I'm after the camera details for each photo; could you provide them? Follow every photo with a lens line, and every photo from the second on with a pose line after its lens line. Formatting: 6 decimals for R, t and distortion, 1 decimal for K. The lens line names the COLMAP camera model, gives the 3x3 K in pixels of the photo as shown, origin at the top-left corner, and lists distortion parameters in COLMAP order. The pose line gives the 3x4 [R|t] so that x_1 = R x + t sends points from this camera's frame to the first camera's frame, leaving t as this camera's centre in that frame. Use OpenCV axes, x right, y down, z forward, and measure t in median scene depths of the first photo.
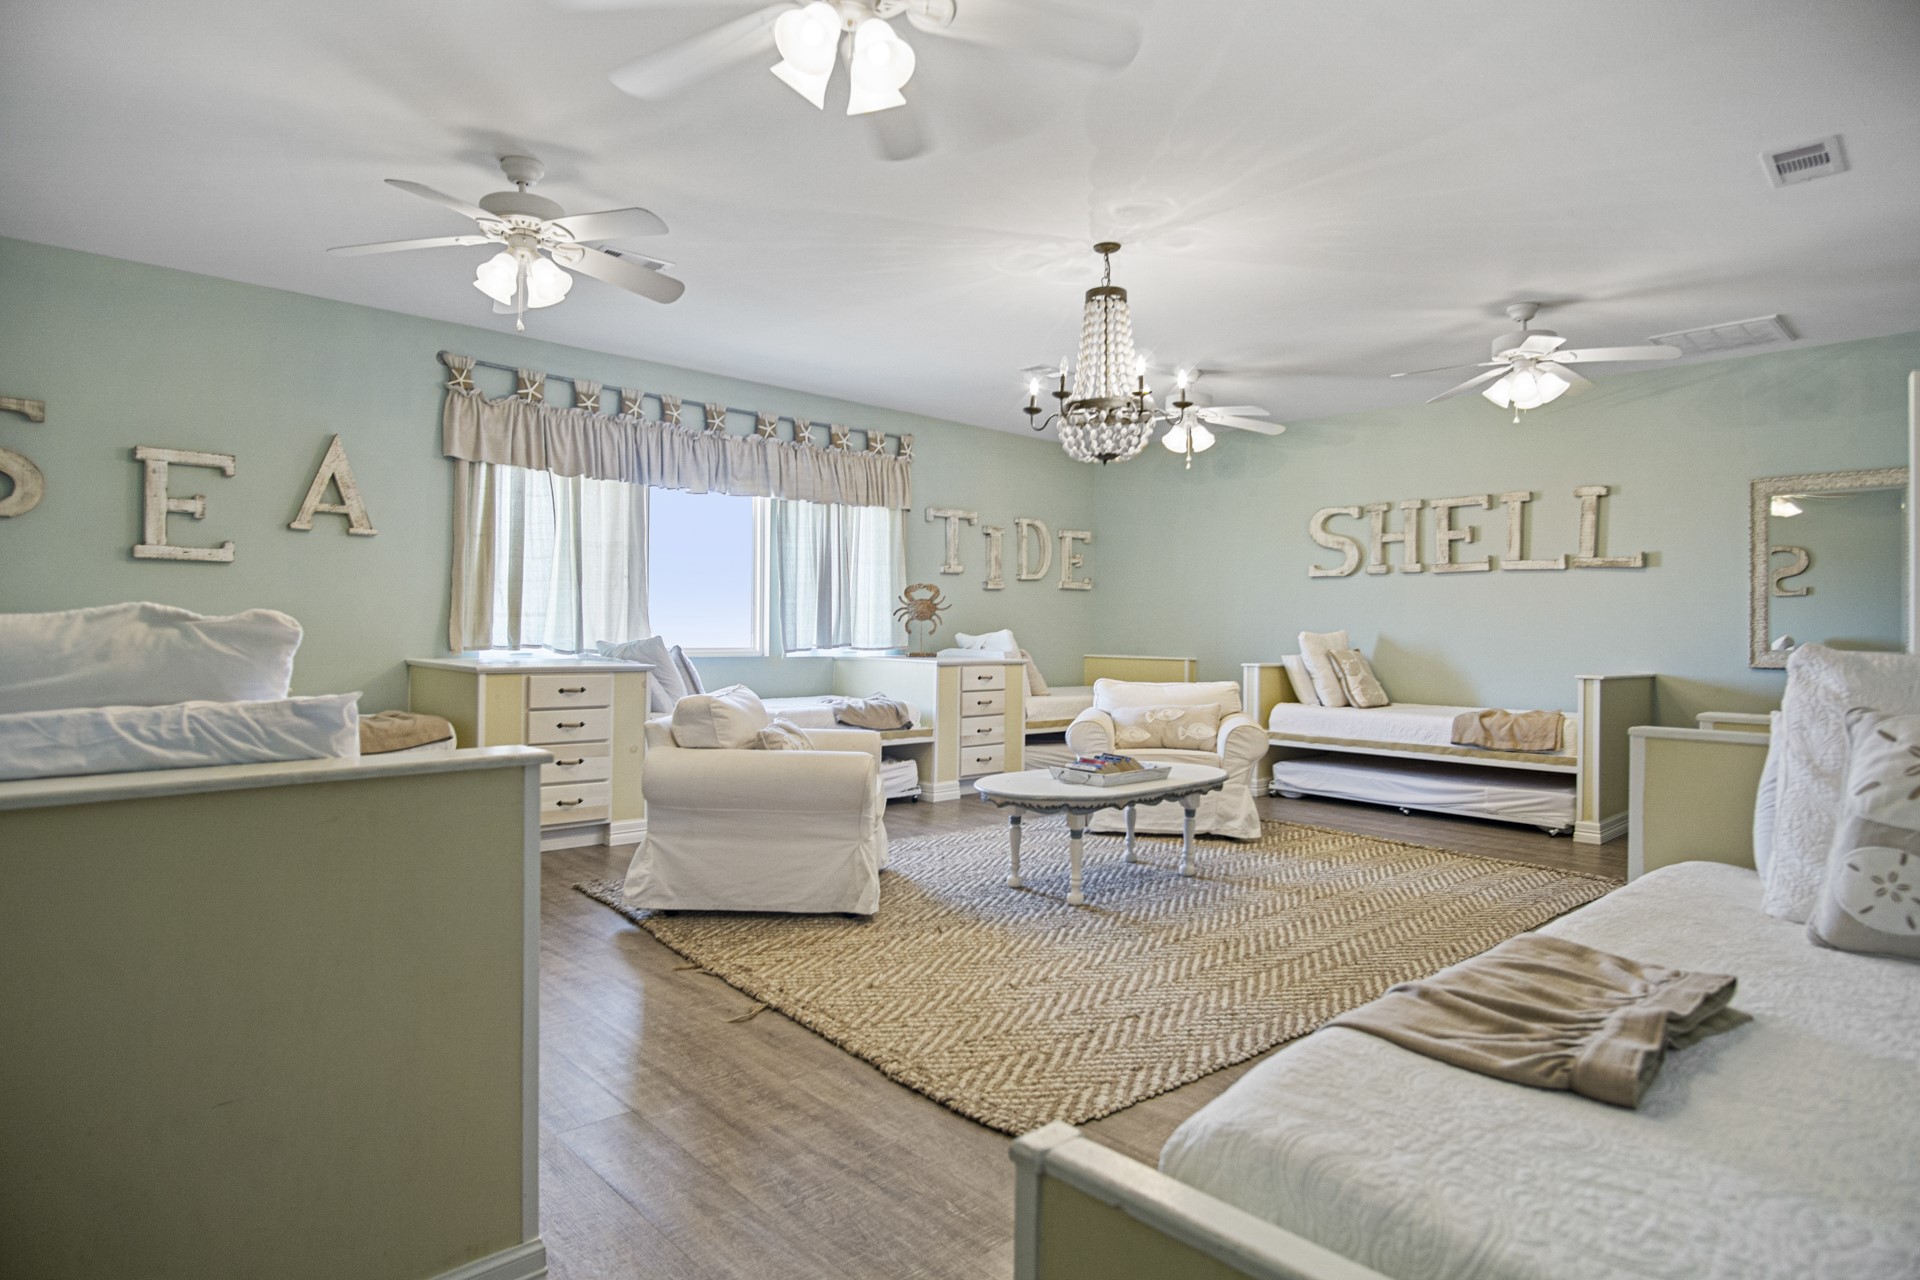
lens RADIAL K [[1039.7, 0, 951.9], [0, 1039.7, 640.6], [0, 0, 1]] dist [-0.021136, 0.000173]
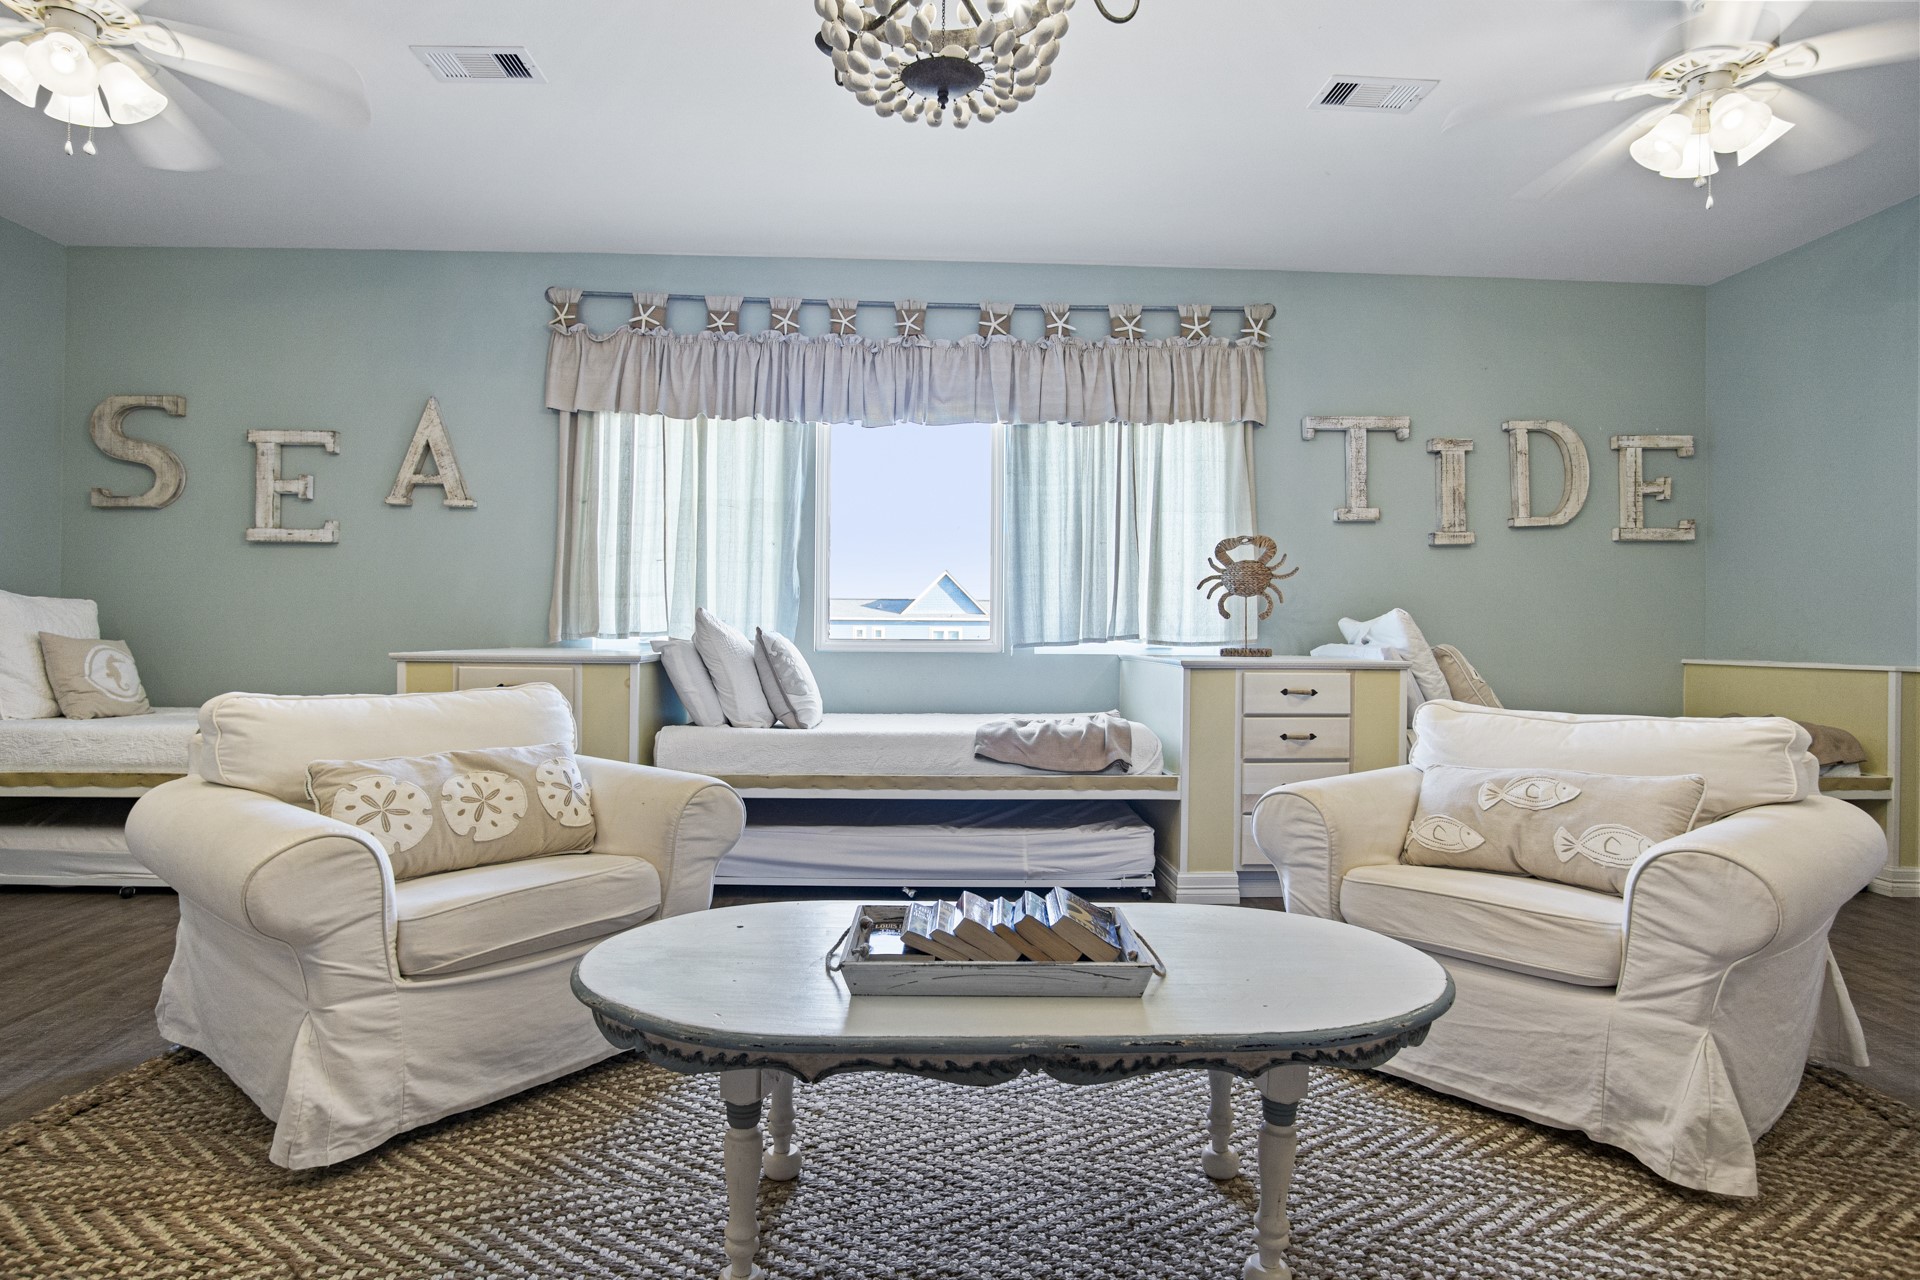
lens RADIAL K [[1020.1, 0, 960.0], [0, 1020.1, 640.0], [0, 0, 1]] dist [-0.021687, 0.000529]
pose [[0.761303, -0.003535, -0.648387, 0.257517], [-0.005426, 0.999915, -0.011822, 0.015885], [0.648374, 0.012518, 0.761219, 0.492204]]
